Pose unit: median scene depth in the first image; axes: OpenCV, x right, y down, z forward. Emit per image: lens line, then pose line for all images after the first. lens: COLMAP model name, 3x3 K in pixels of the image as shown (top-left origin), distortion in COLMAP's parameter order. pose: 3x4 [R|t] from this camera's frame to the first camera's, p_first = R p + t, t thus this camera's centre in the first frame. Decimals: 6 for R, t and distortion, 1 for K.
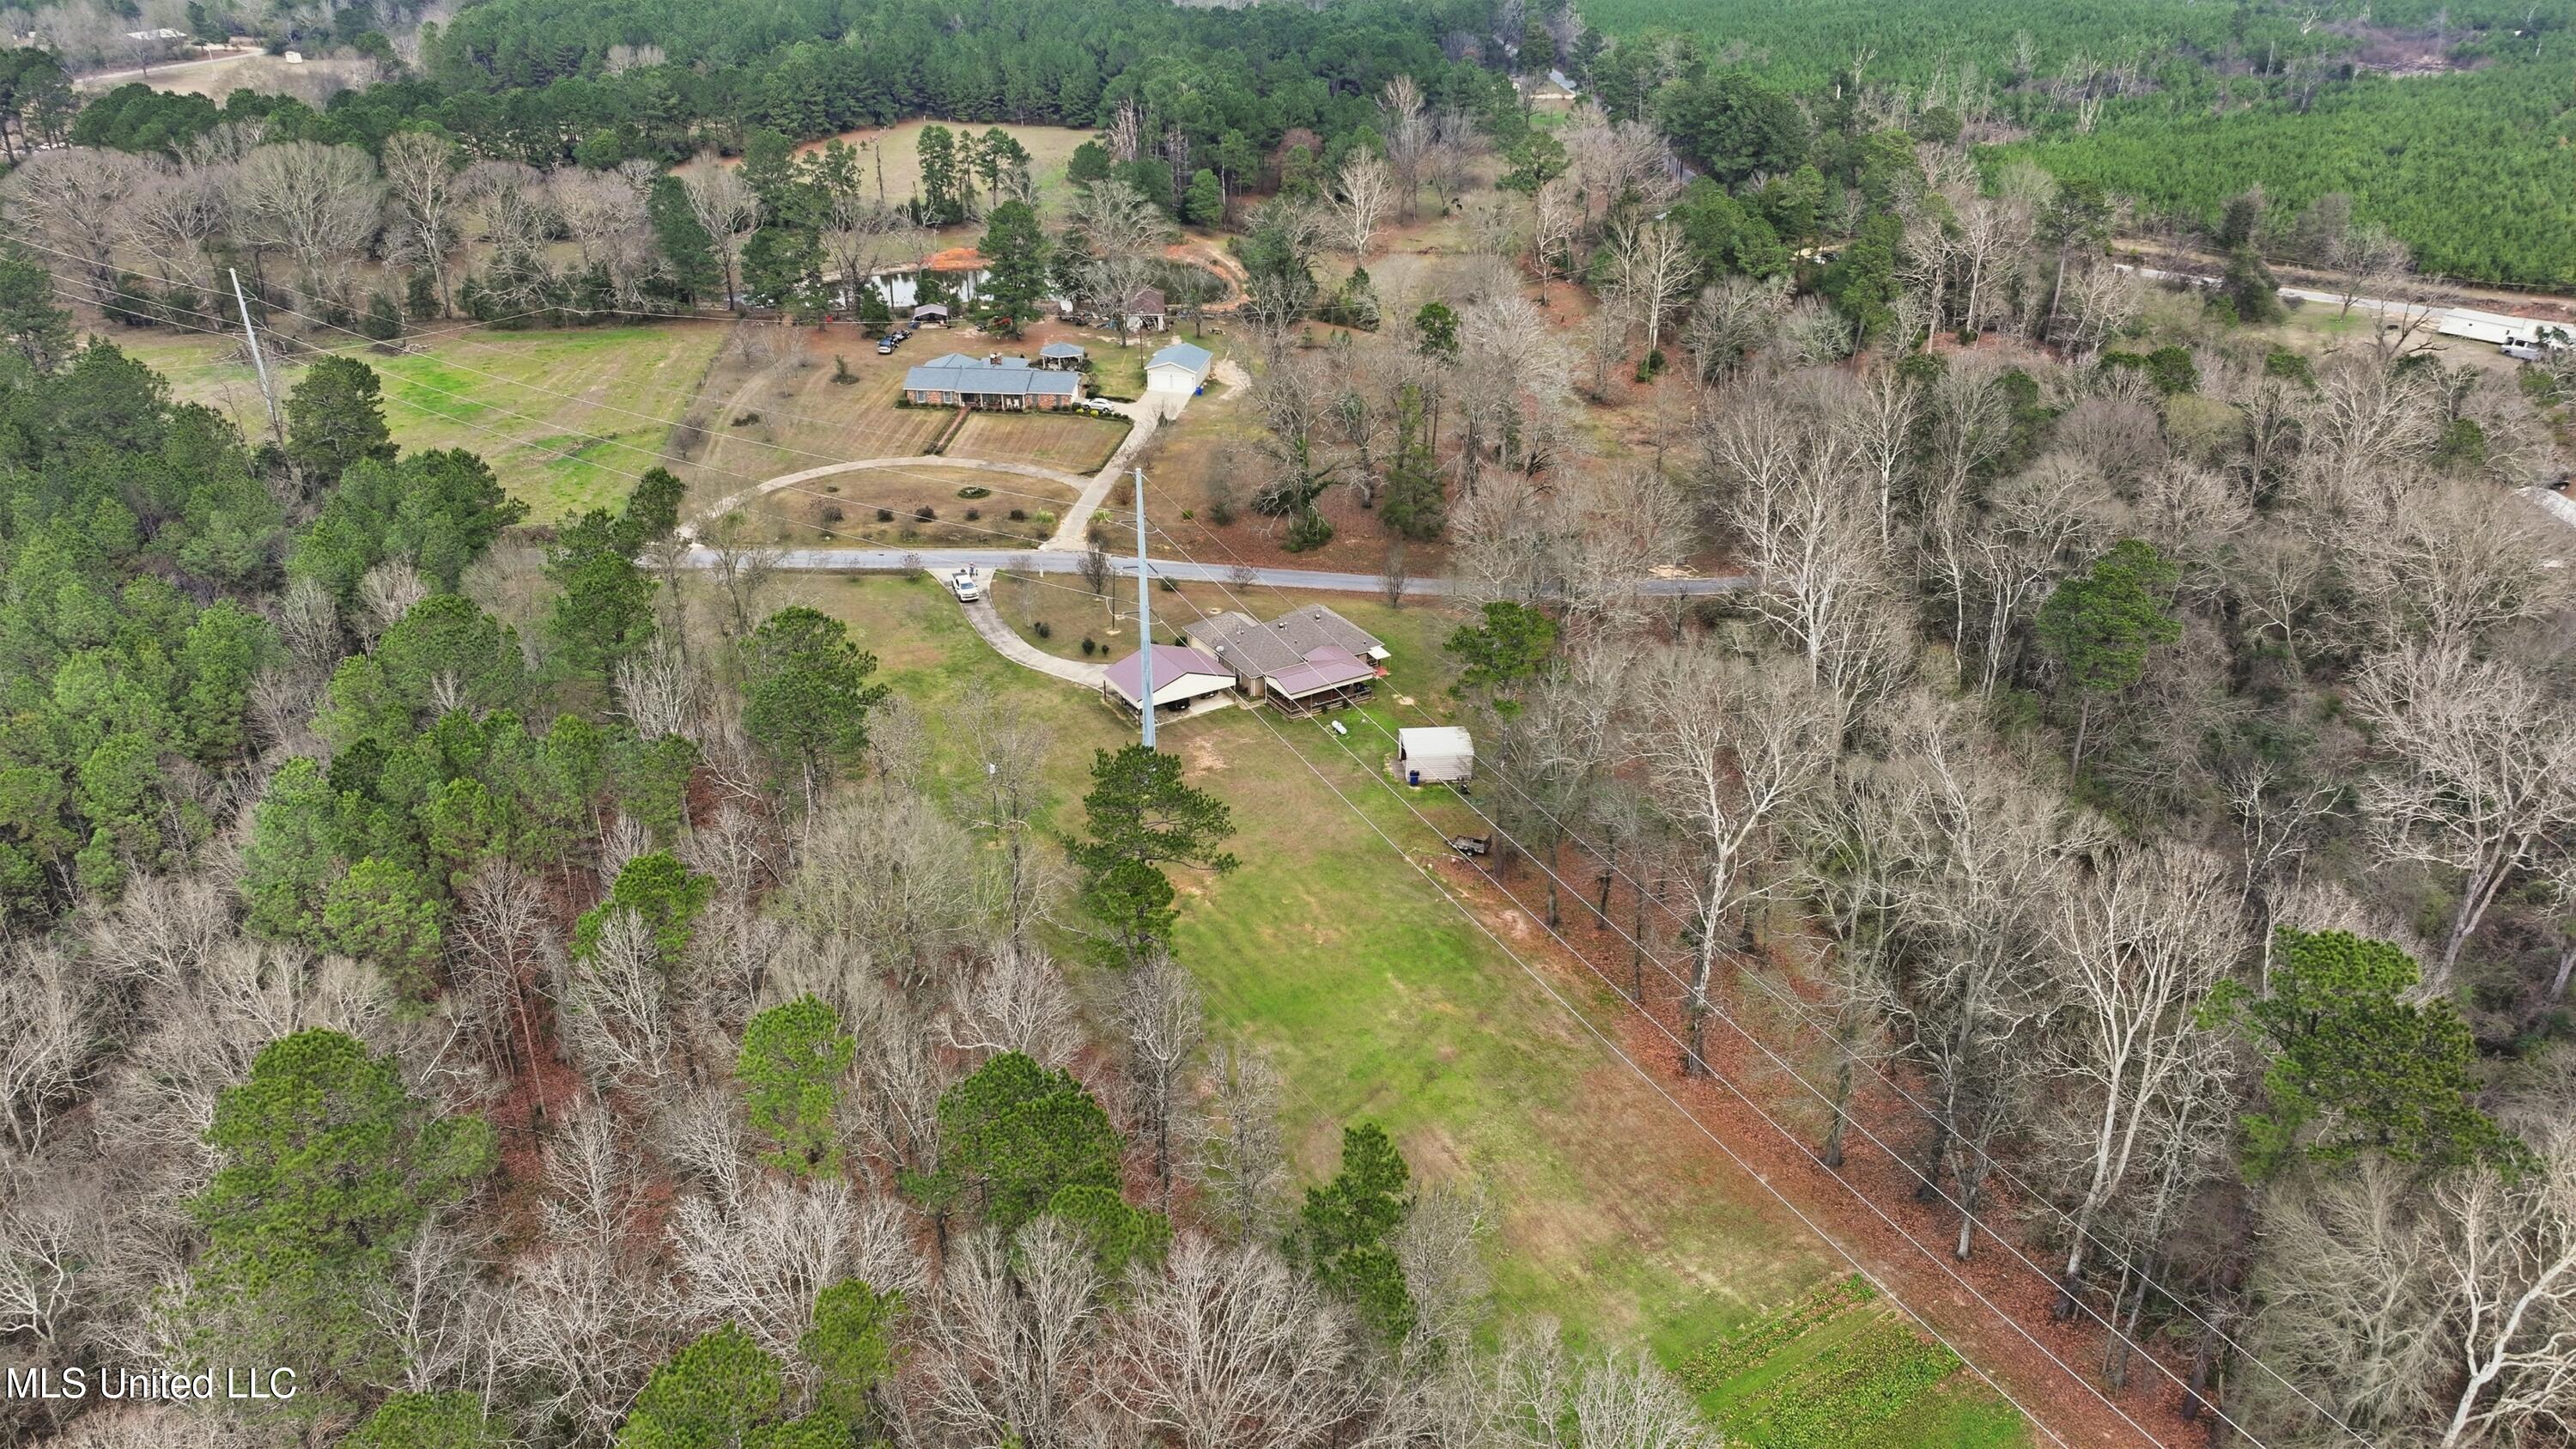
lens RADIAL K [[1817.2, 0, 1290.4], [0, 1817.2, 722.1], [0, 0, 1]] dist [-0.001680, 0.017178]
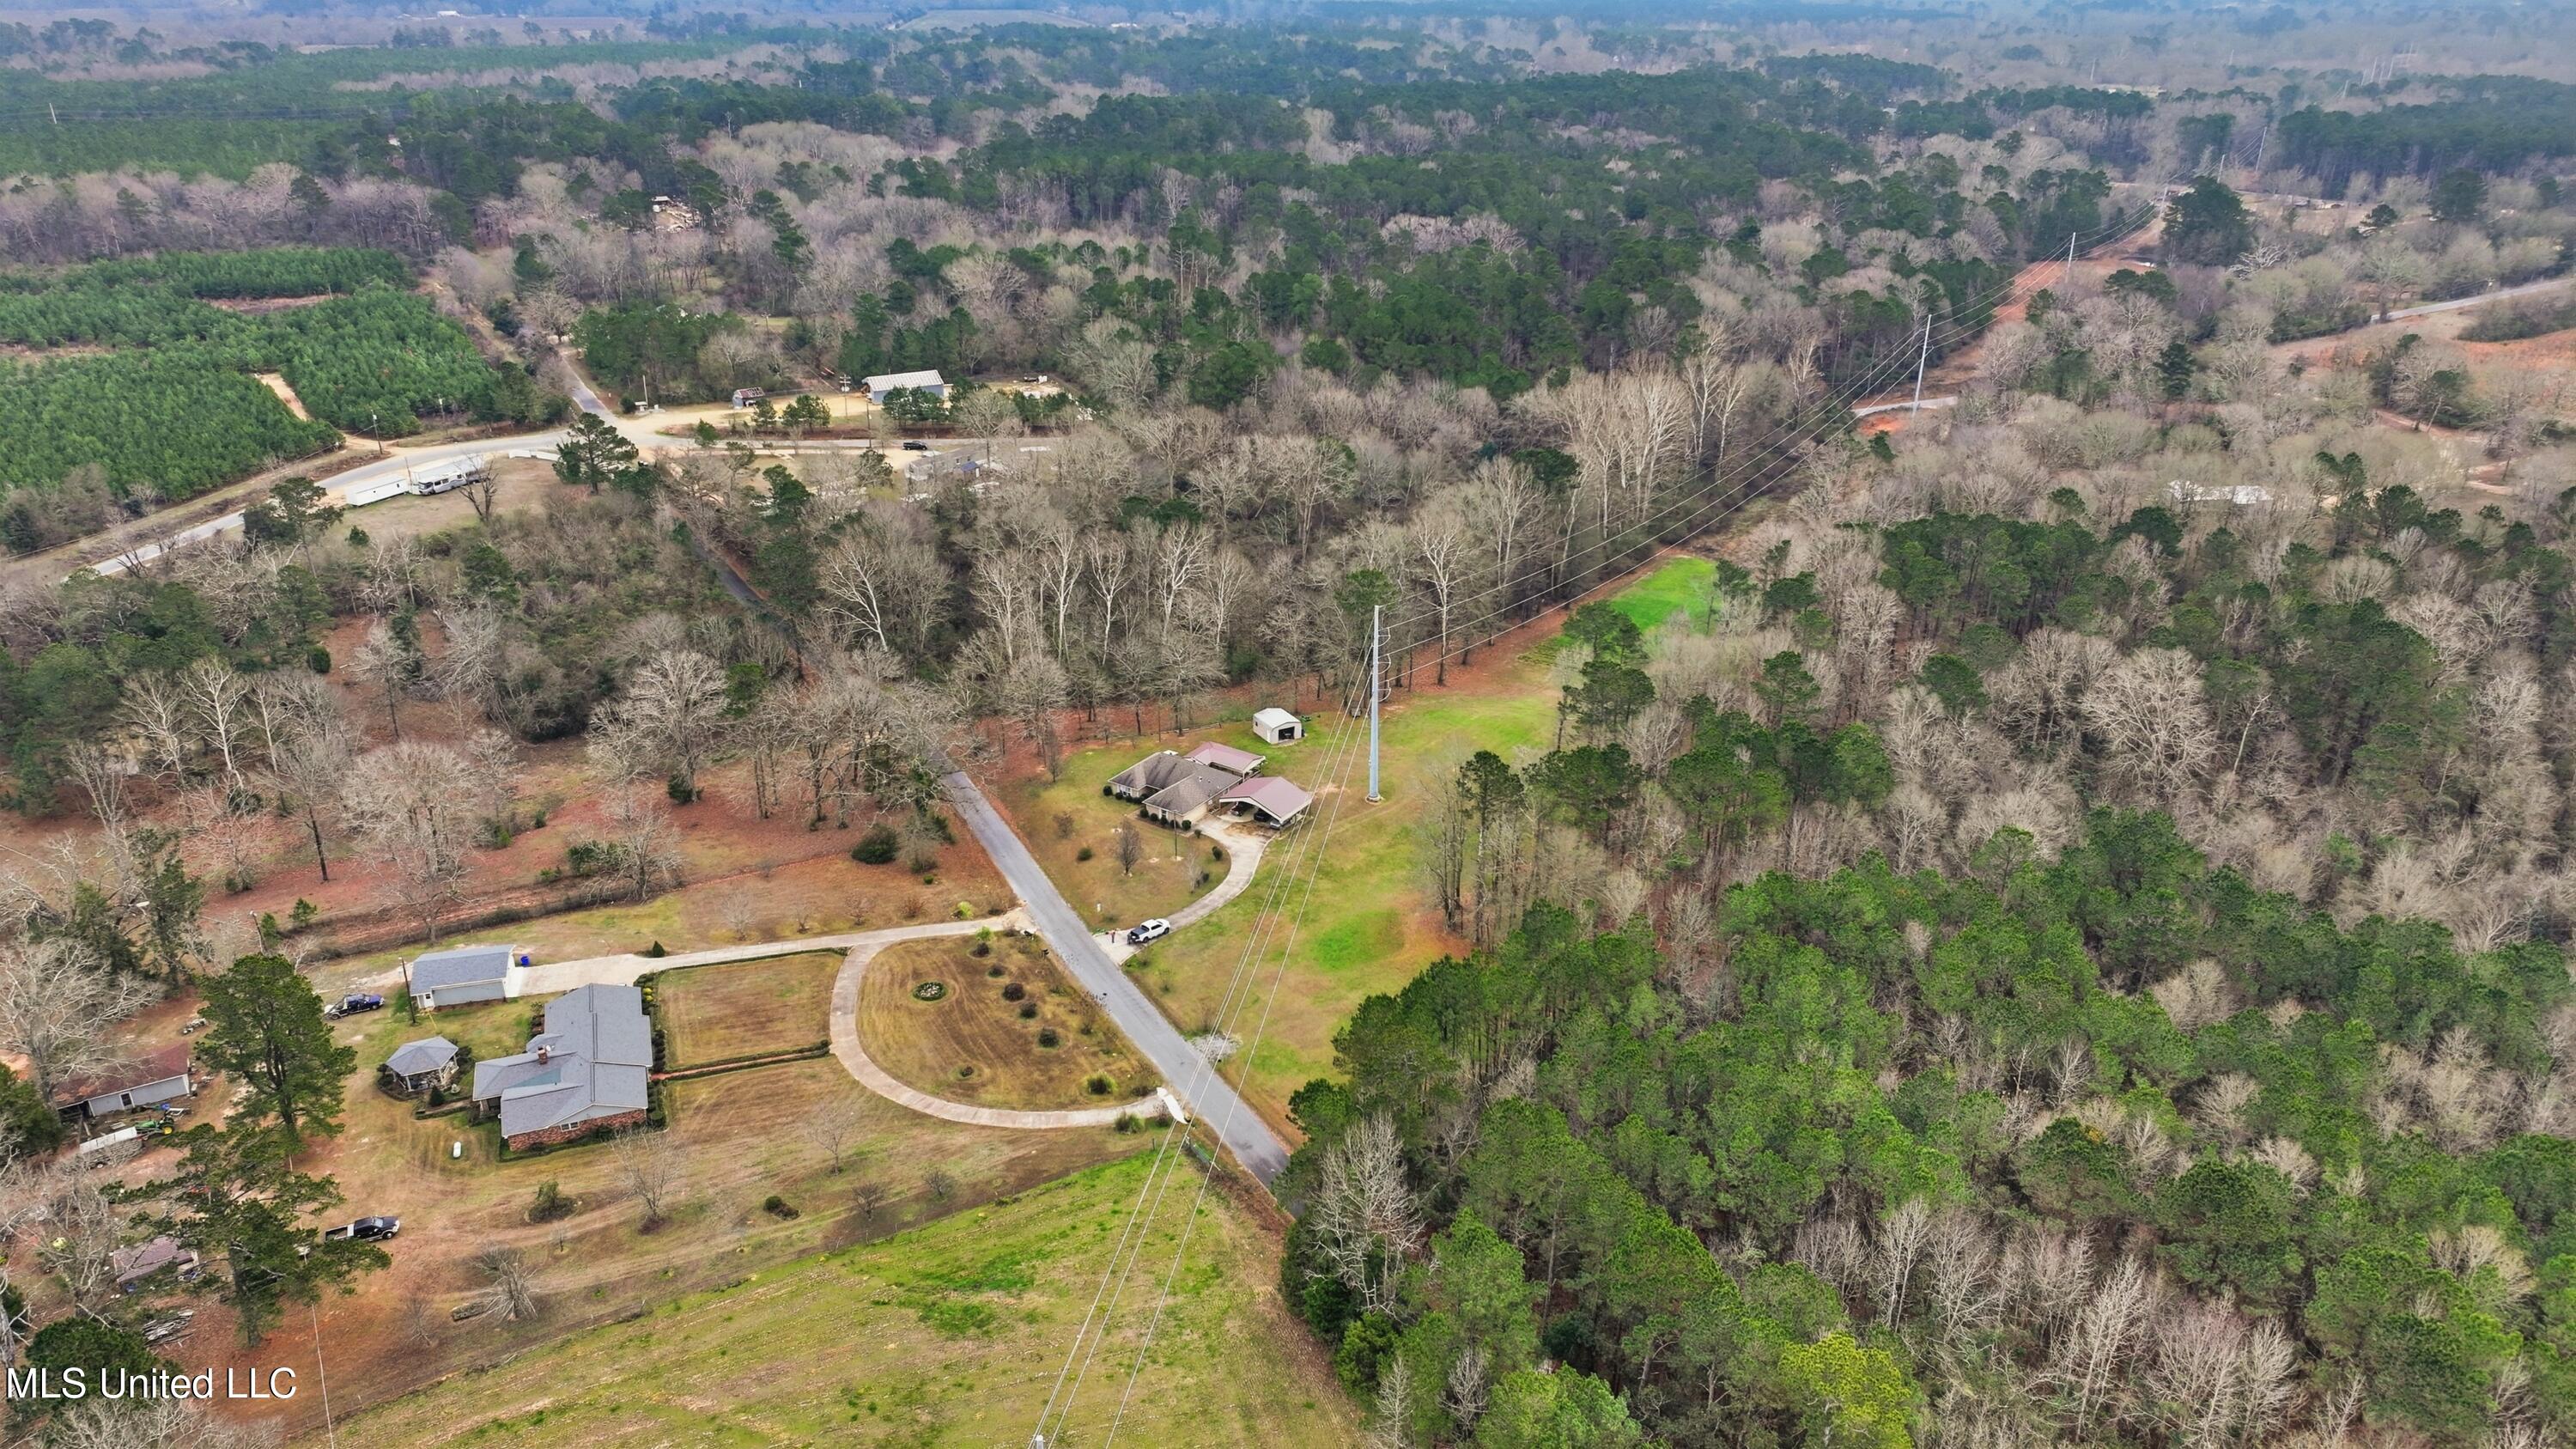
lens RADIAL K [[1817.2, 0, 1291.9], [0, 1817.2, 696.5], [0, 0, 1]] dist [-0.001680, 0.017178]
pose [[-0.417200, -0.362010, 0.833602, -0.866896], [0.408513, 0.744653, 0.527834, -0.582614], [-0.811826, 0.560750, -0.162783, 0.808496]]
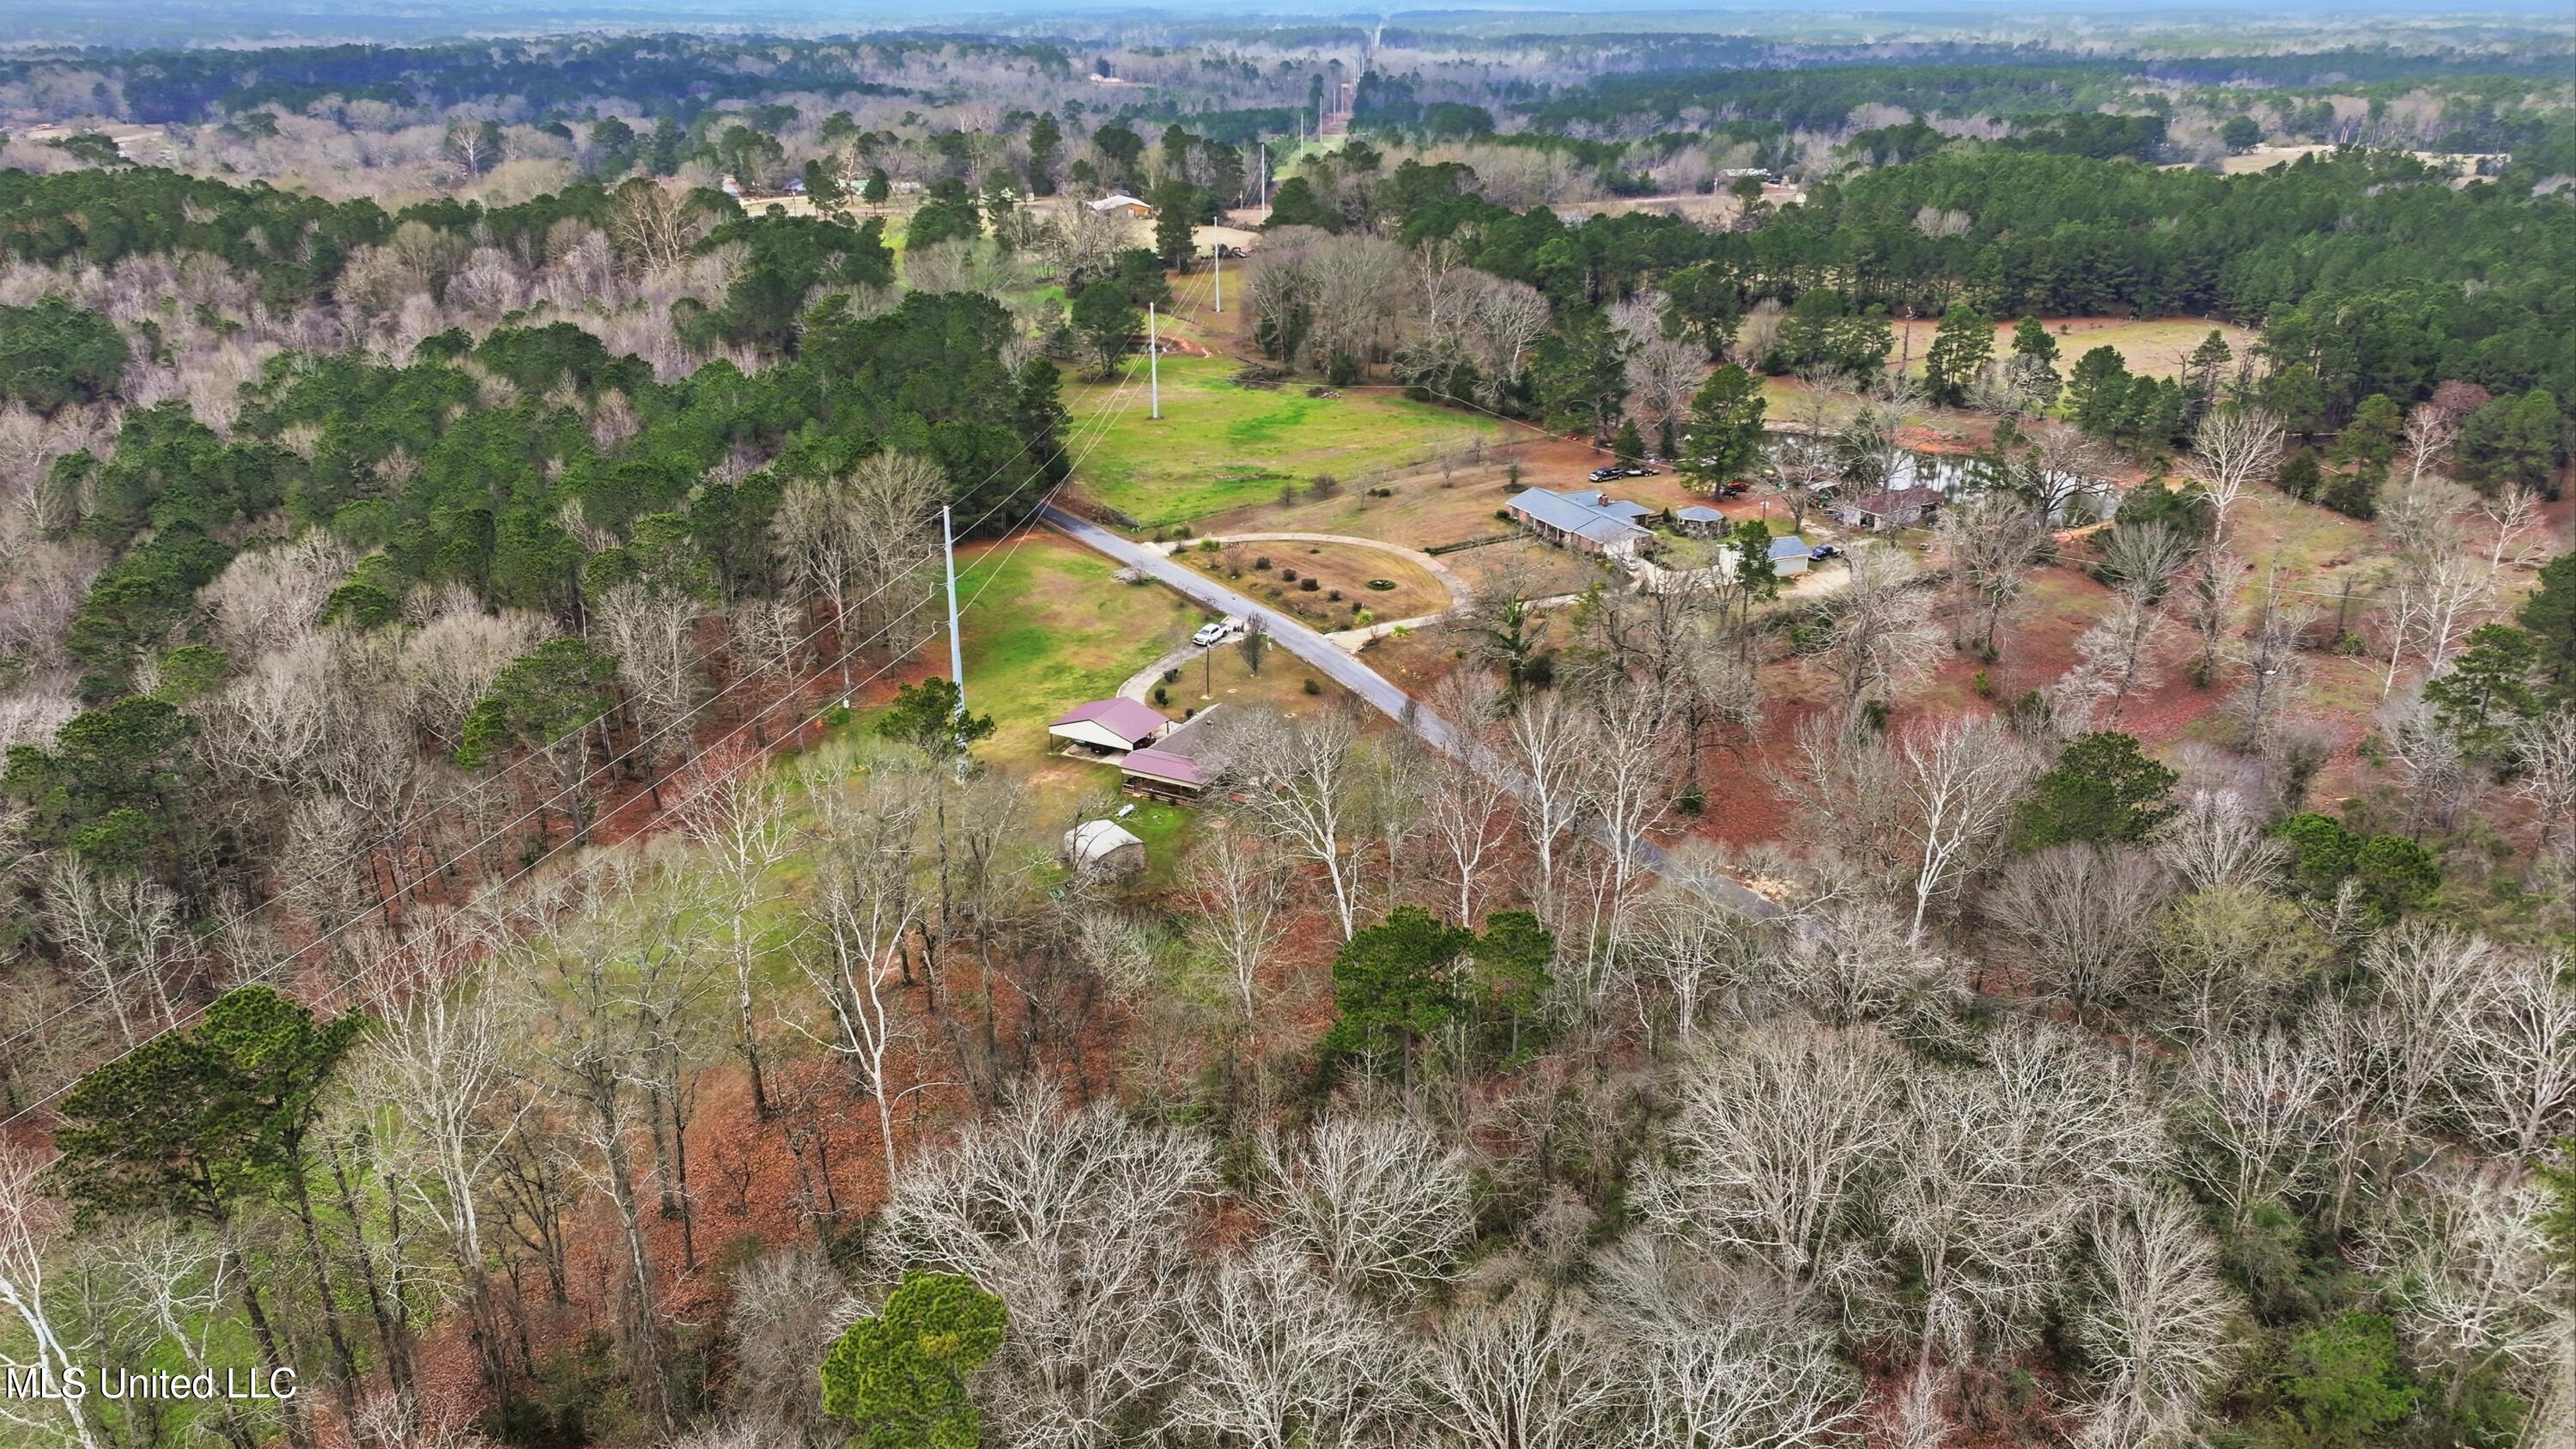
lens RADIAL K [[1817.2, 0, 1290.7], [0, 1817.2, 712.4], [0, 0, 1]] dist [-0.001680, 0.017178]
pose [[0.526857, 0.314545, -0.789610, 0.606841], [-0.382916, 0.917224, 0.109885, -0.137340], [0.758813, 0.244461, 0.603690, 0.278009]]
